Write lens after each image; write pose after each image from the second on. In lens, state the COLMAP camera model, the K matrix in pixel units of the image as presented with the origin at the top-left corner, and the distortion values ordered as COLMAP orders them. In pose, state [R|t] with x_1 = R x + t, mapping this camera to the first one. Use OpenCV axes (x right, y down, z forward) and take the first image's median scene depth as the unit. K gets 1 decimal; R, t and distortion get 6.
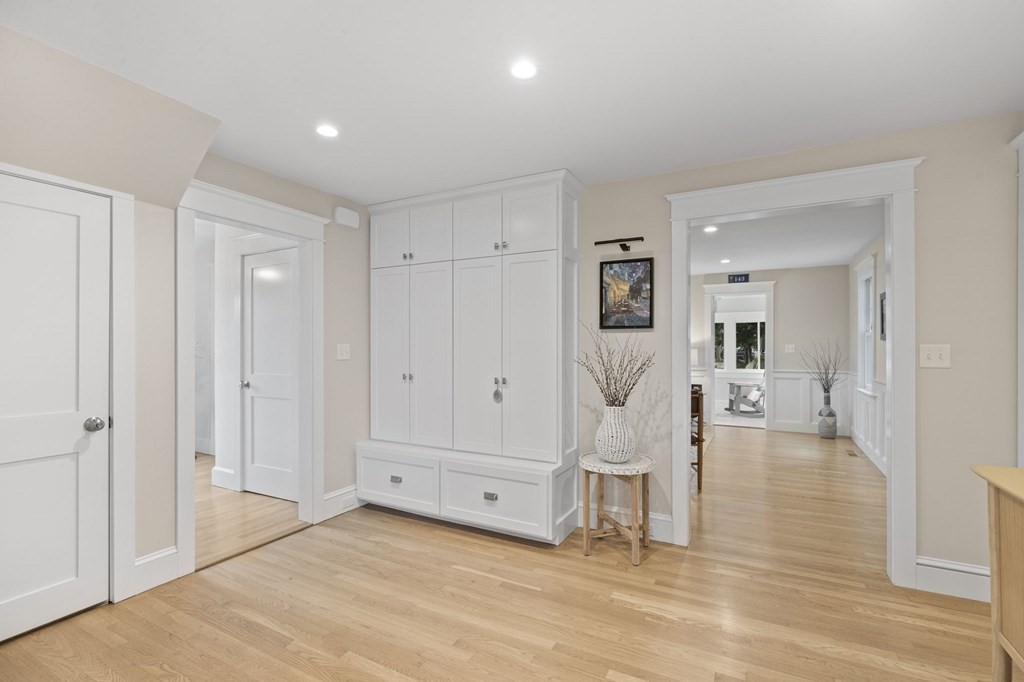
lens RADIAL K [[471.8, 0, 515.3], [0, 471.8, 342.6], [0, 0, 1]] dist [-0.002546, 0.000150]
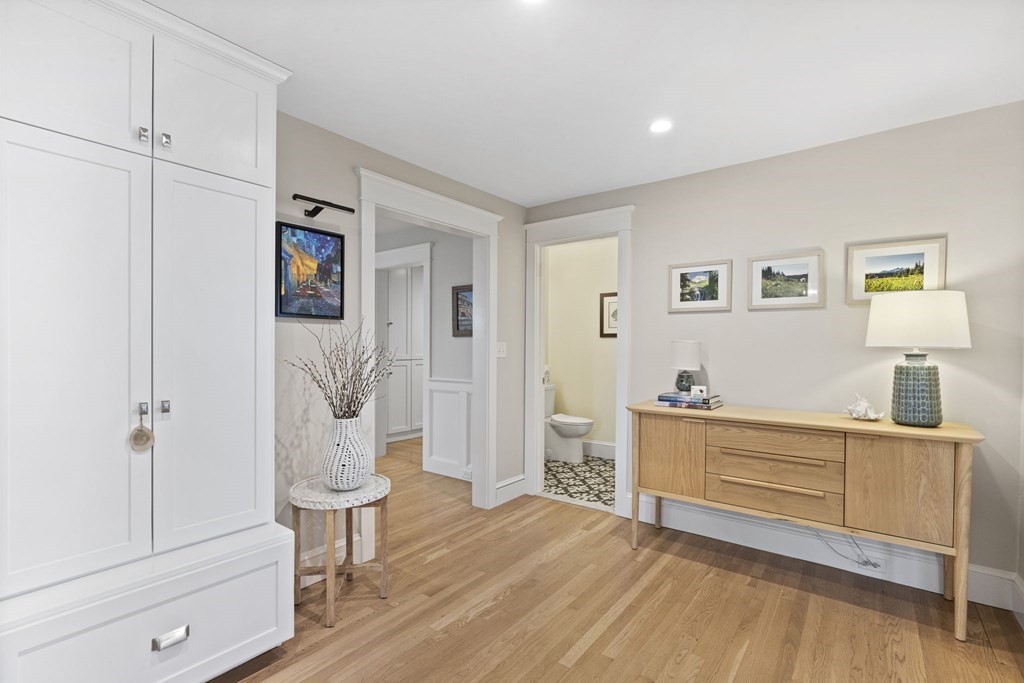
lens RADIAL K [[471.8, 0, 513.7], [0, 471.8, 347.8], [0, 0, 1]] dist [-0.002546, 0.000150]
pose [[0.158452, -0.002594, 0.987363, -0.476537], [-0.011027, 0.999930, 0.004397, 0.011801], [-0.987305, -0.011584, 0.158413, 0.556966]]
